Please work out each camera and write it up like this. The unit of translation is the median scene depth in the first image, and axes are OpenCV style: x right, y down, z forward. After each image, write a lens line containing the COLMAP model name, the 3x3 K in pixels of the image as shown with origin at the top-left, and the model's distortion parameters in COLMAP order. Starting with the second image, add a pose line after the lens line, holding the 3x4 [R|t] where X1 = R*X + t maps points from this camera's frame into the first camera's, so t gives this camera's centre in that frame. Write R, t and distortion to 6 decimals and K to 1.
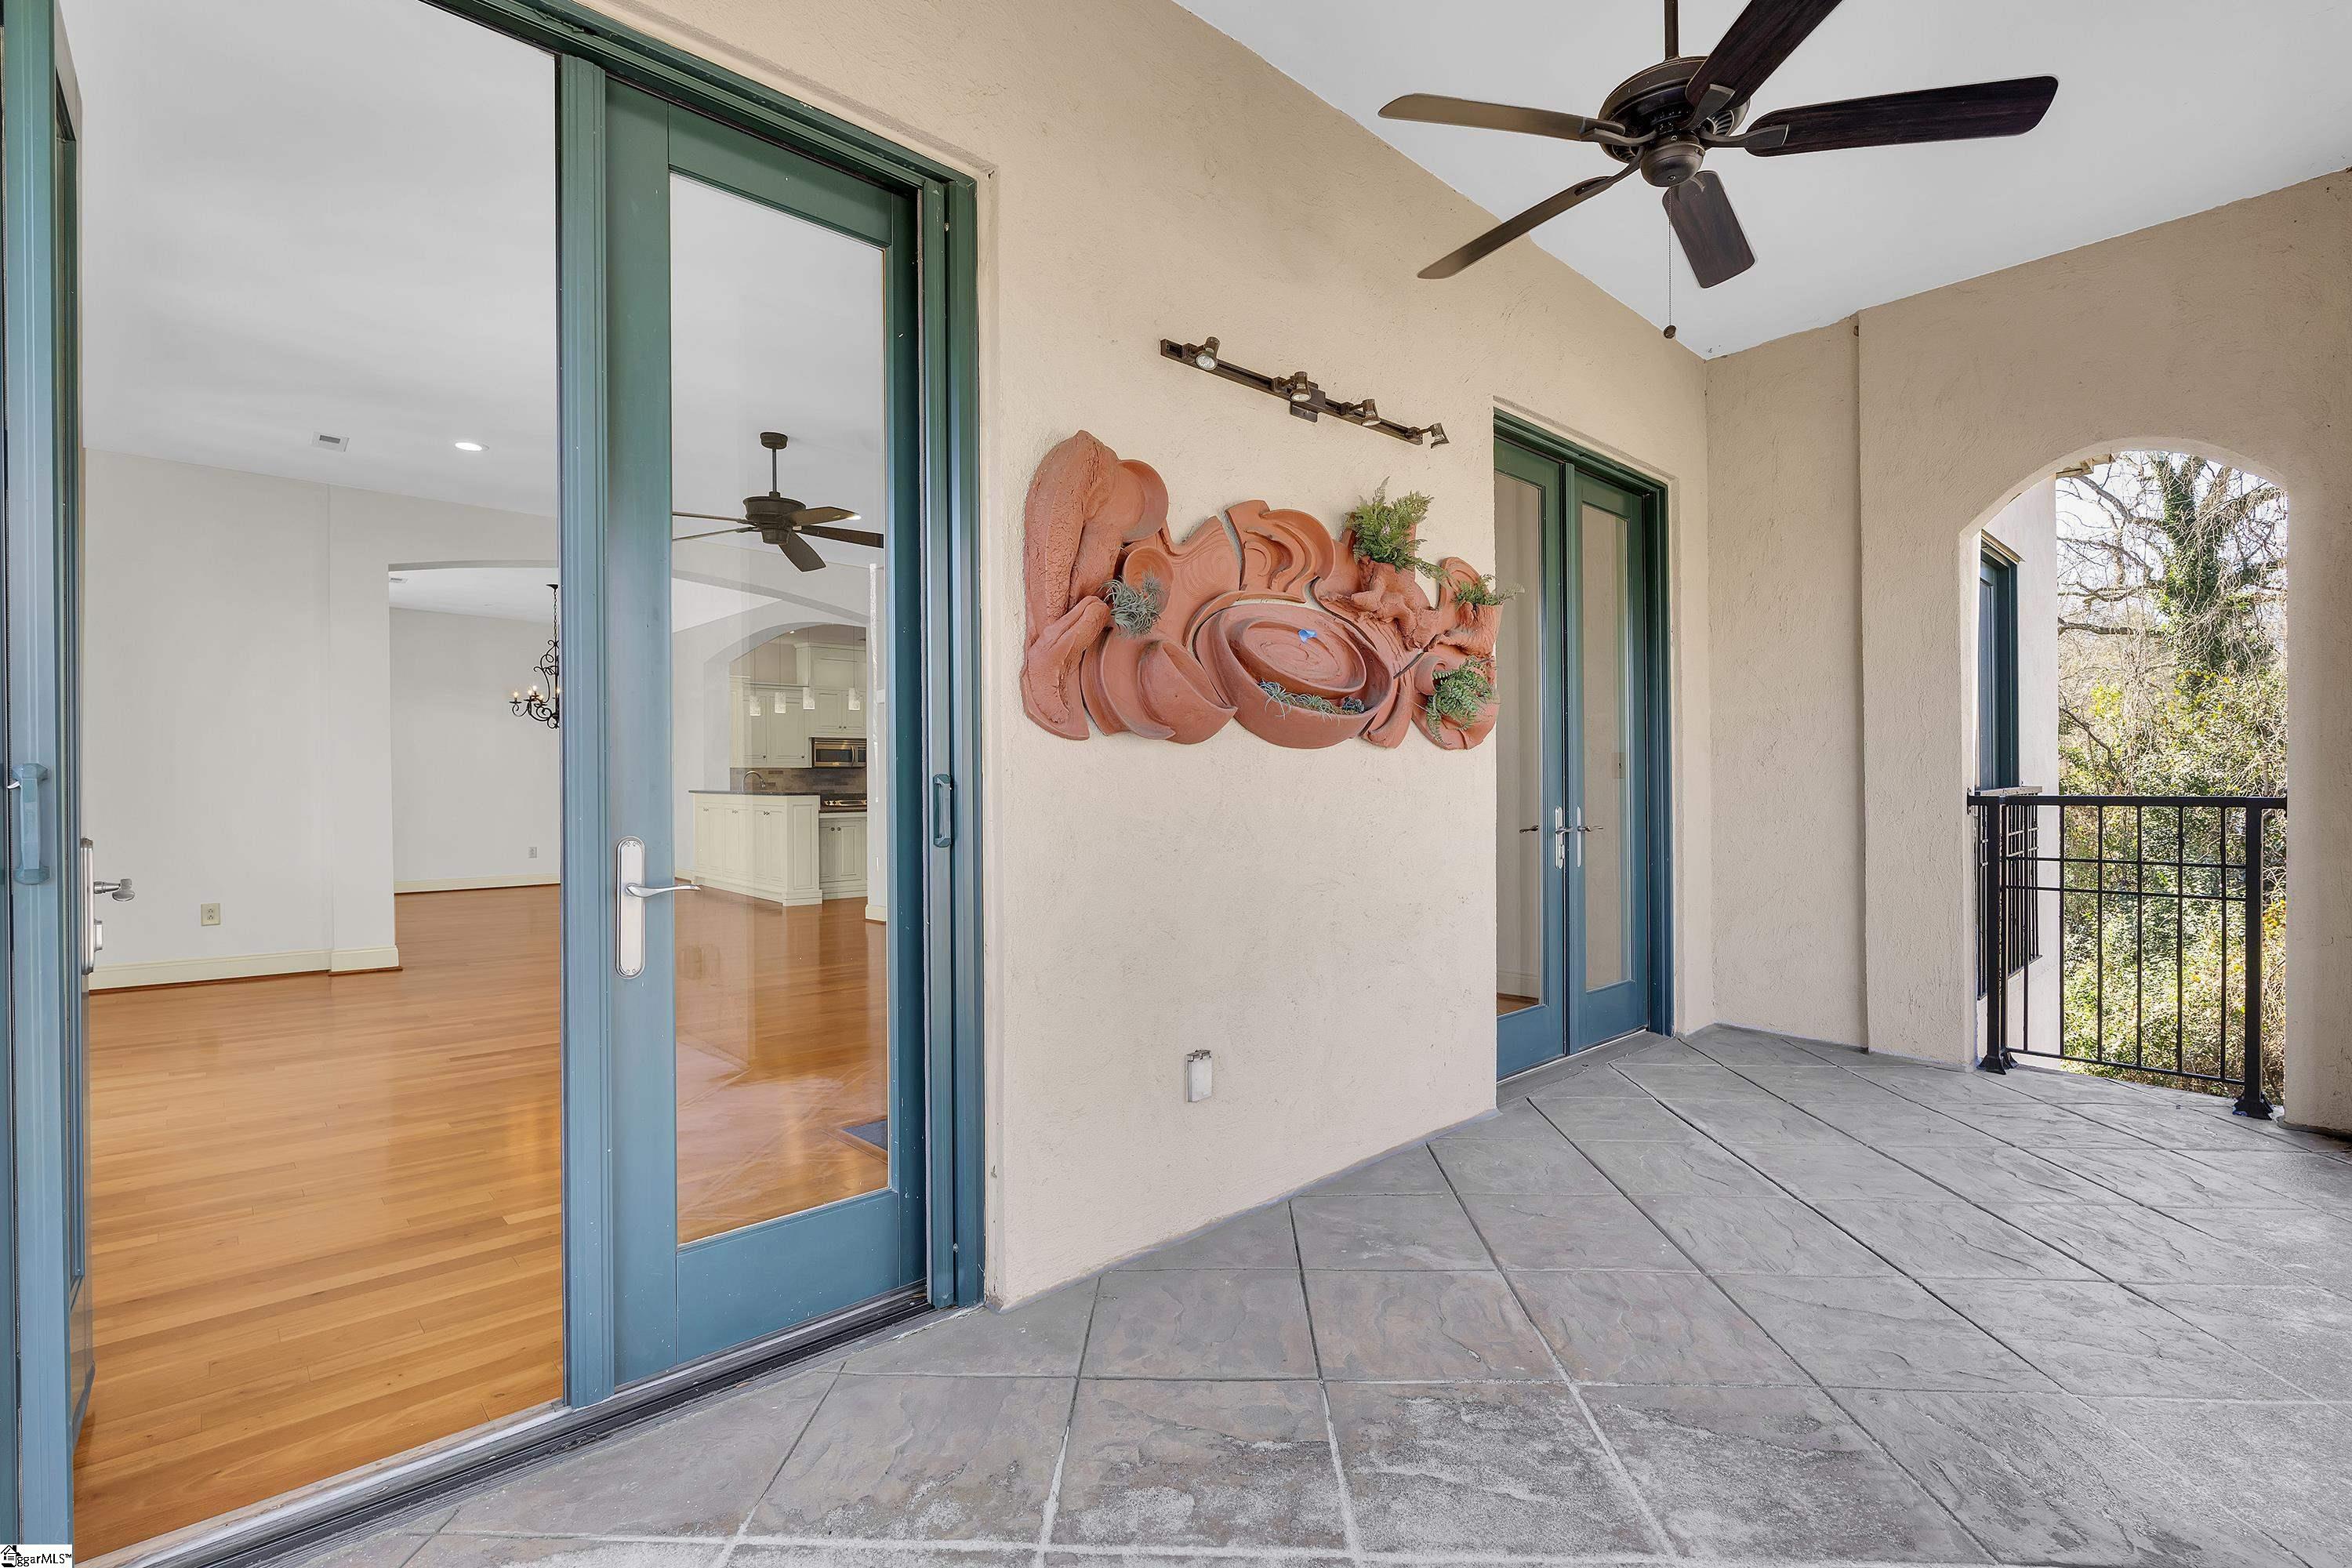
lens RADIAL K [[1052.0, 0, 1161.4], [0, 1052.0, 788.2], [0, 0, 1]] dist [-0.003896, -0.000244]
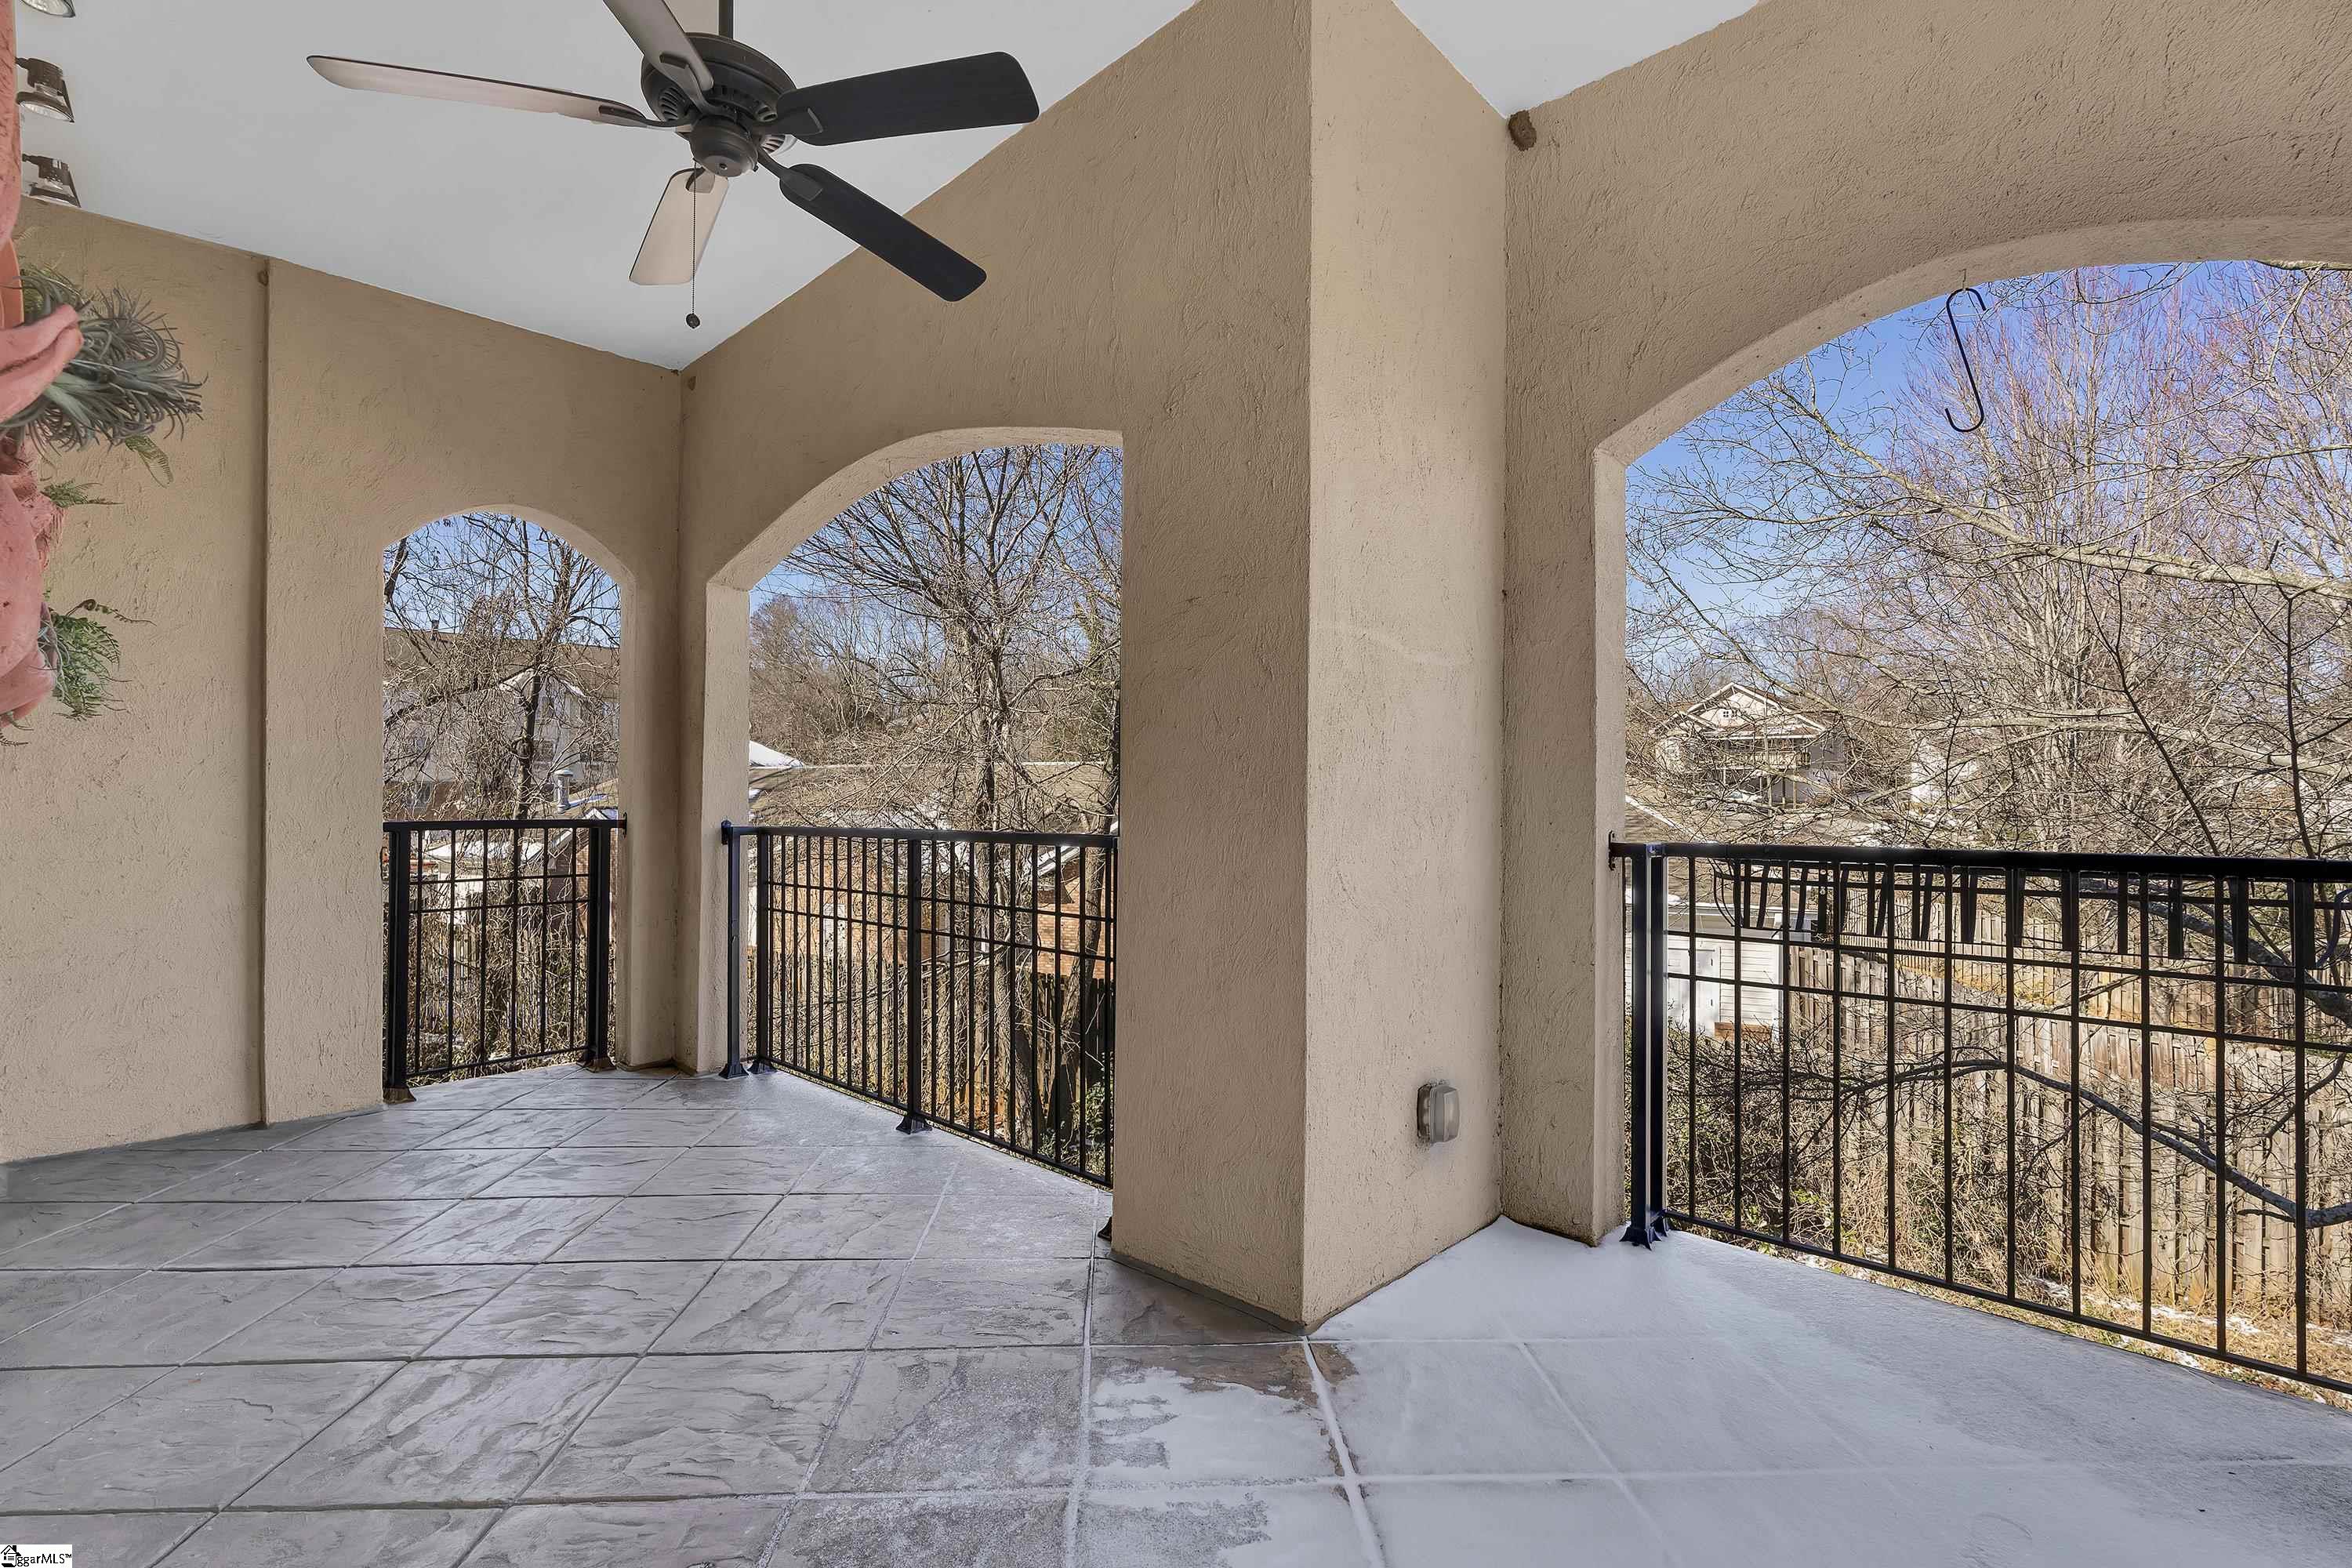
lens RADIAL K [[1052.0, 0, 1161.4], [0, 1052.0, 788.2], [0, 0, 1]] dist [-0.003896, -0.000244]
pose [[-0.083987, 0.014556, 0.996361, -0.283958], [0.002883, 0.999893, -0.014365, -0.009128], [-0.996463, 0.001666, -0.084020, 0.413513]]
